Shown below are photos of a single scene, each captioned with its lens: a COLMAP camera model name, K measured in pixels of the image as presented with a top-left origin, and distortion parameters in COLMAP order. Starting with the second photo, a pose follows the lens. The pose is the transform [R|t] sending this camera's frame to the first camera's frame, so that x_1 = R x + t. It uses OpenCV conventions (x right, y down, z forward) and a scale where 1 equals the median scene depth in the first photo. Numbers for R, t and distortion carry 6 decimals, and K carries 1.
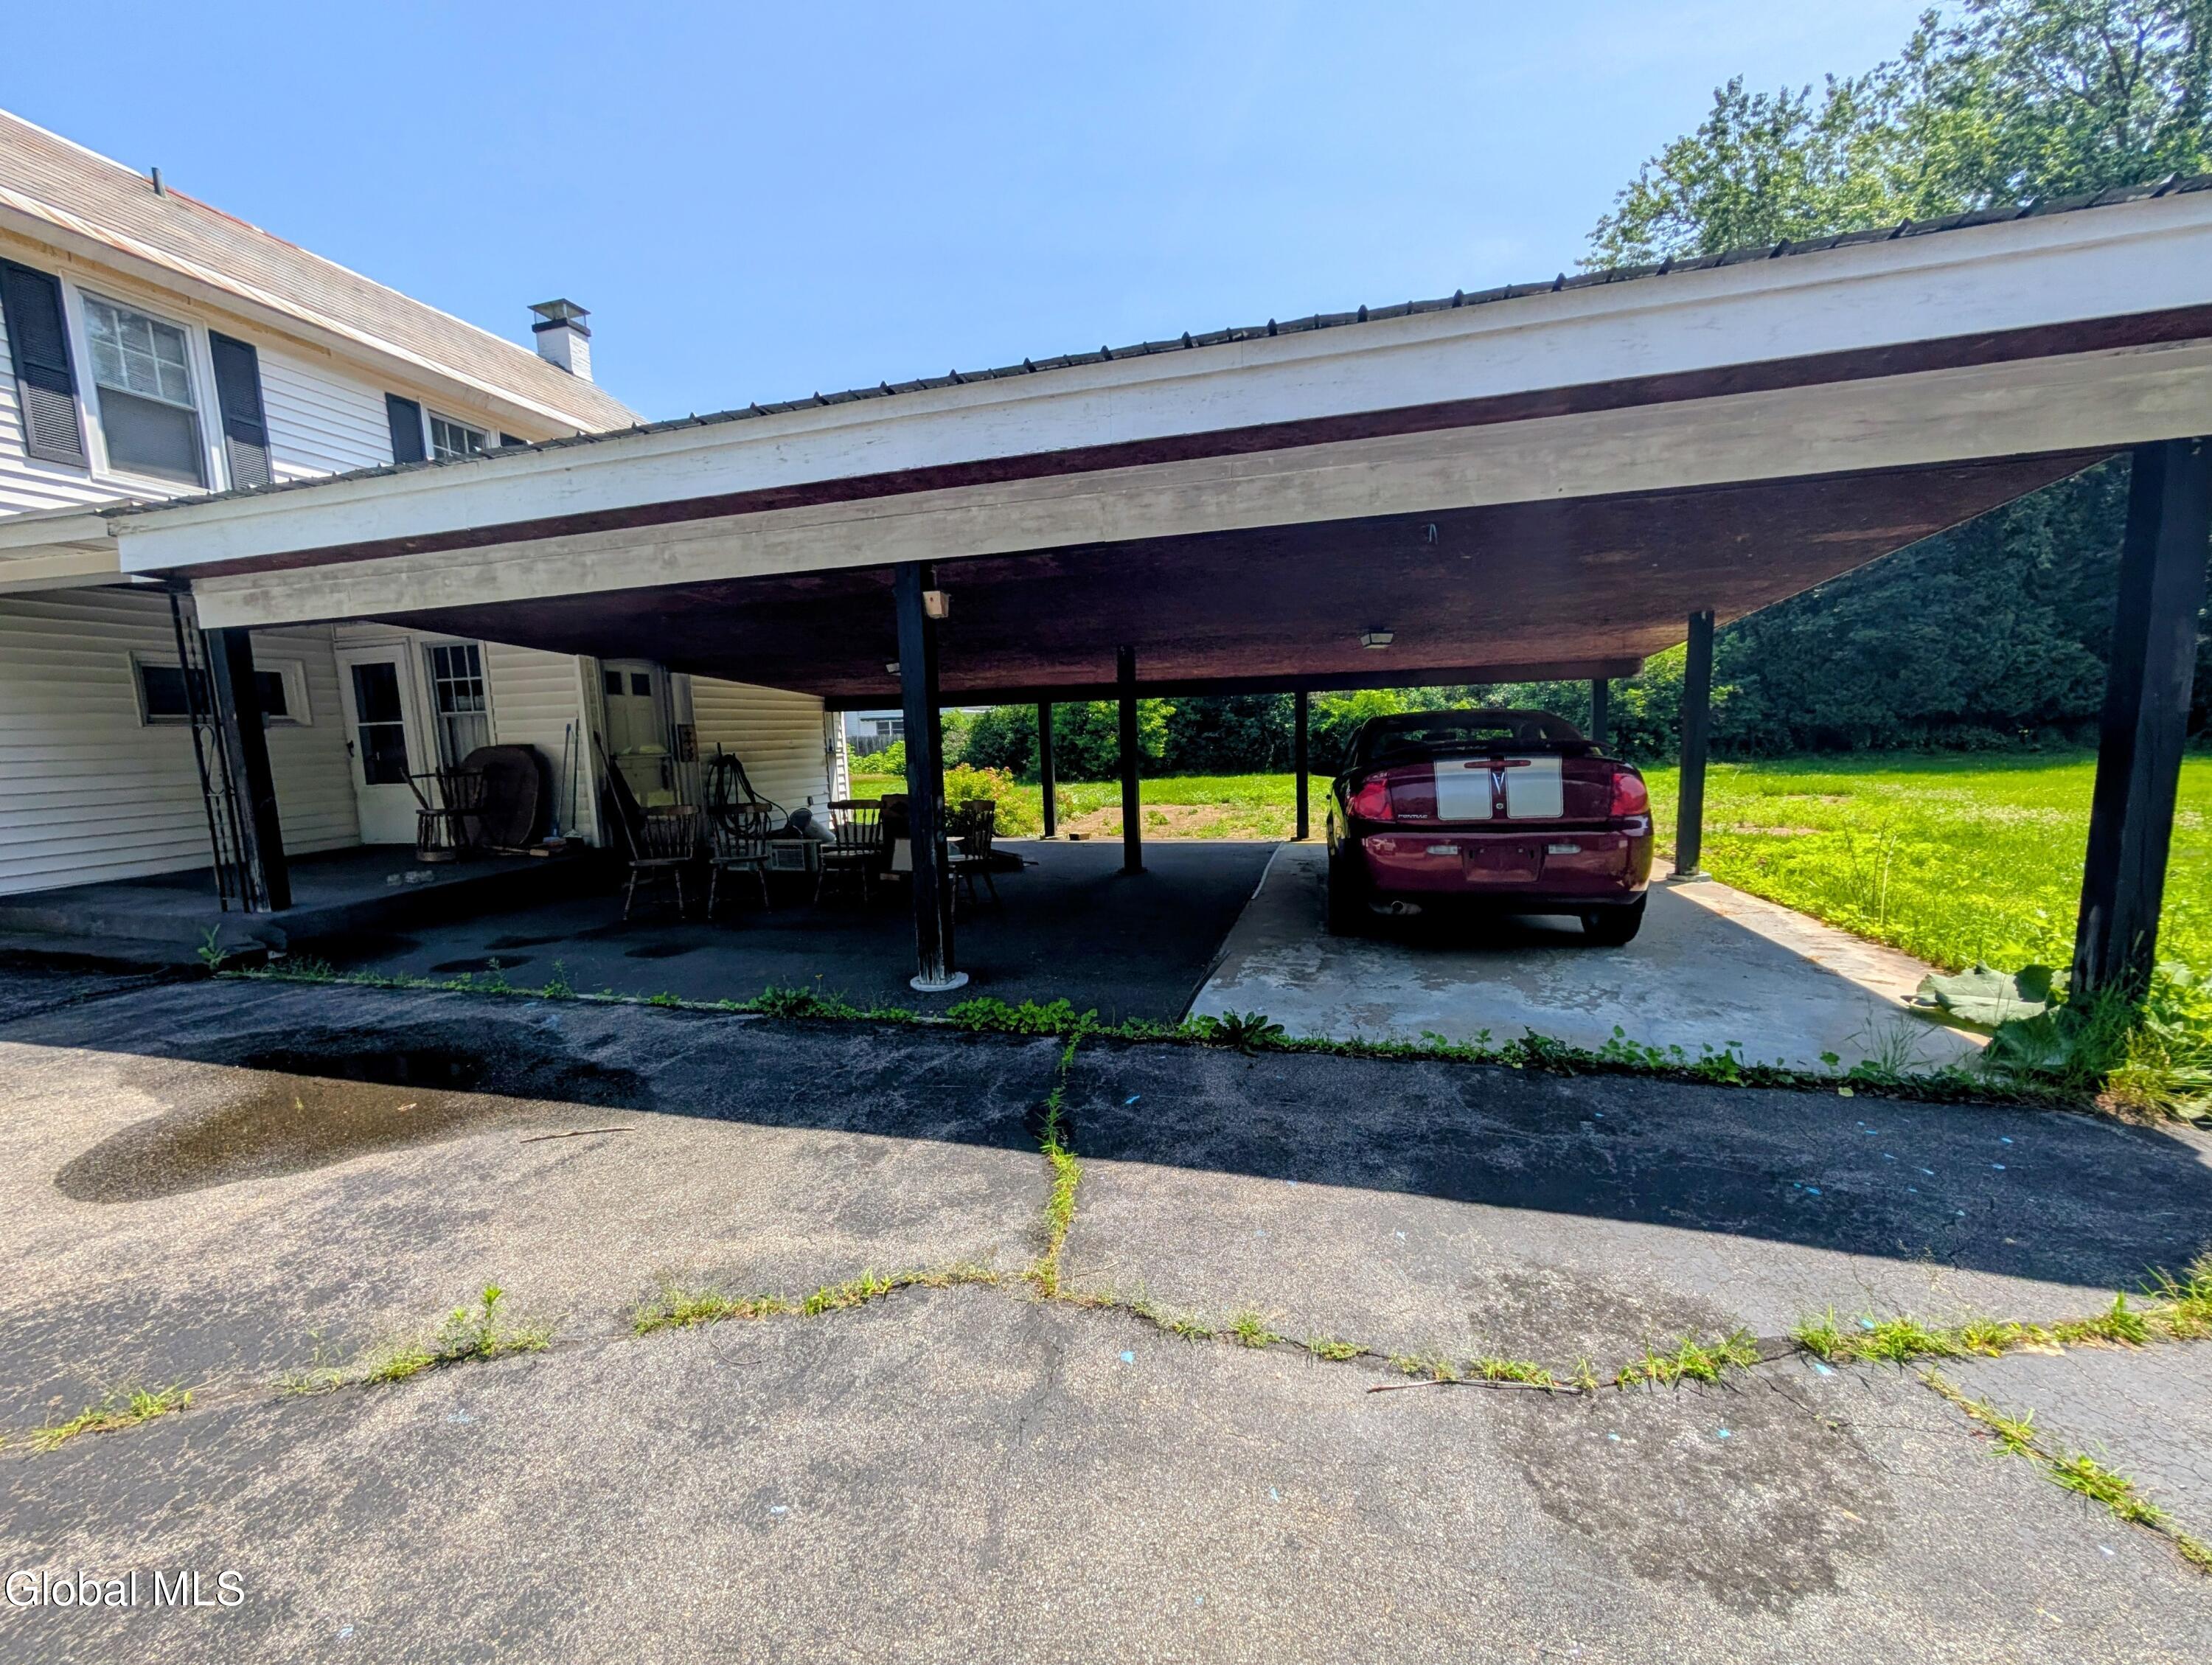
lens RADIAL K [[849.3, 0, 1114.1], [0, 849.3, 841.6], [0, 0, 1]] dist [-0.003684, 0.000856]
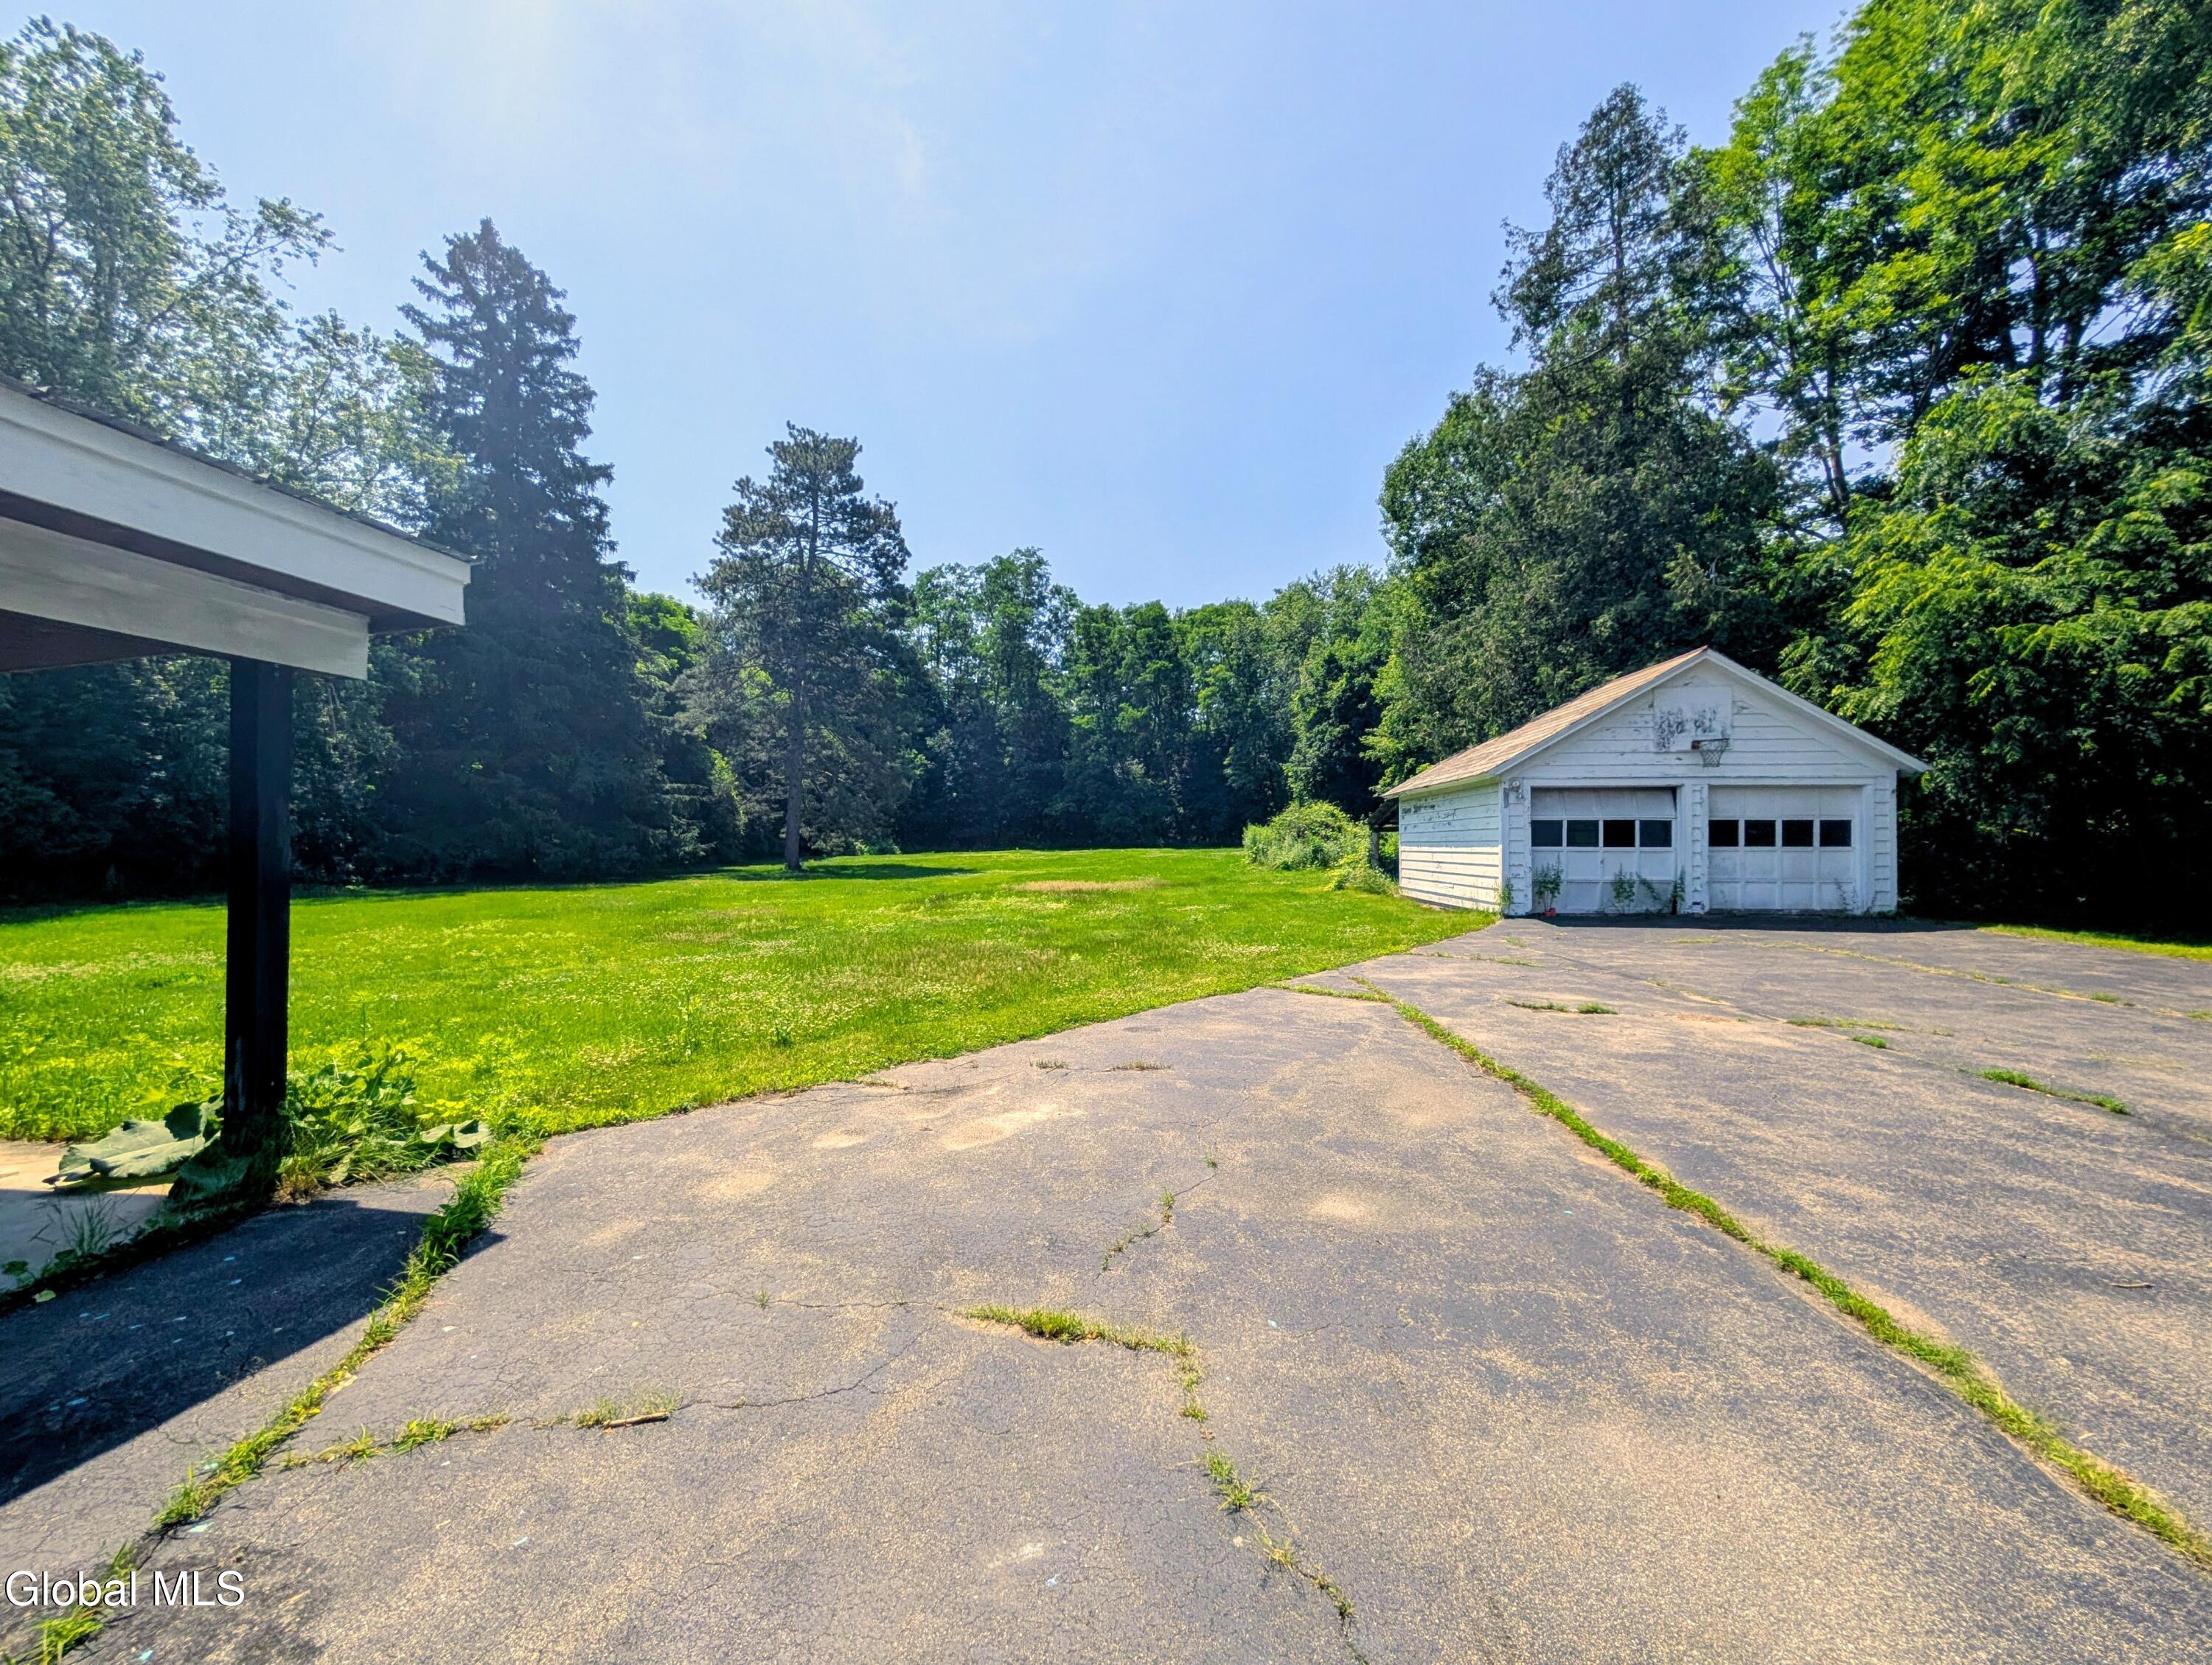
lens RADIAL K [[849.3, 0, 1110.6], [0, 849.3, 846.8], [0, 0, 1]] dist [-0.003684, 0.000856]
pose [[-0.179879, 0.032169, 0.983163, -0.217230], [0.132487, 0.991151, -0.008191, -0.014256], [-0.974726, 0.128783, -0.182549, 0.016833]]
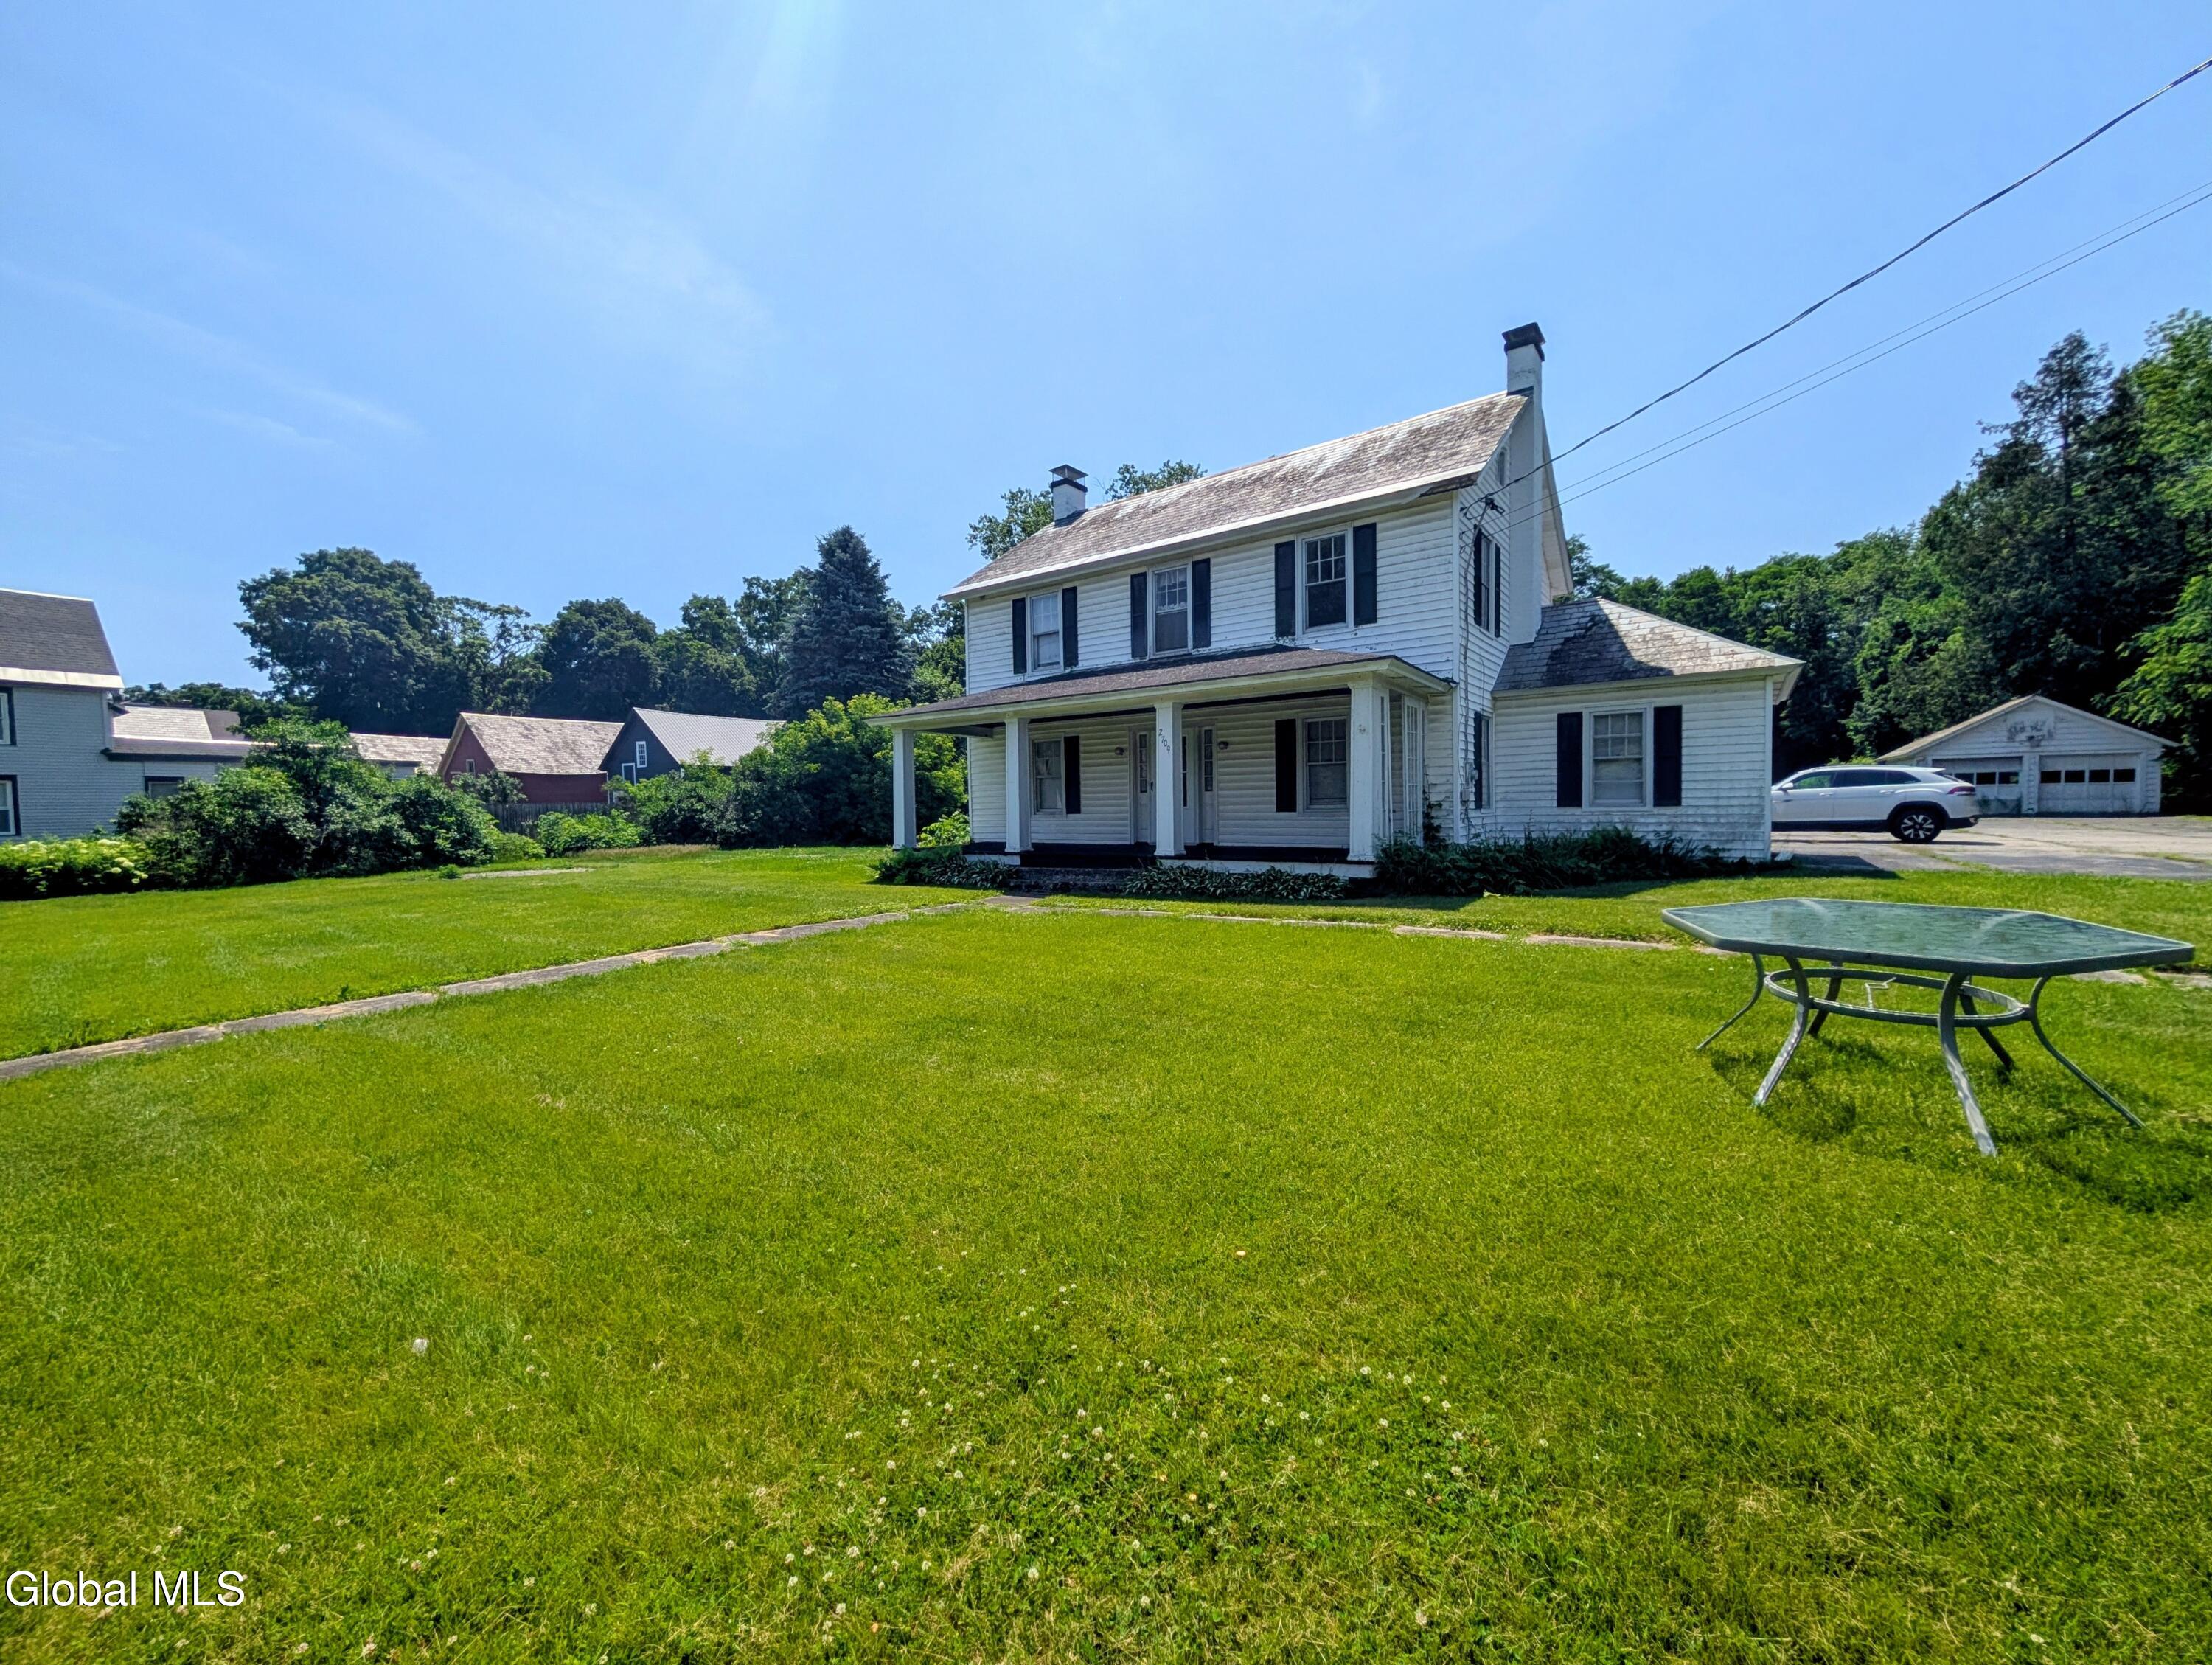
lens RADIAL K [[849.3, 0, 1102.1], [0, 849.3, 841.5], [0, 0, 1]] dist [-0.003684, 0.000856]
pose [[0.358806, -0.011752, 0.933338, -0.481956], [0.124562, 0.991580, -0.035400, -0.013132], [-0.925063, 0.128960, 0.357249, 0.096472]]
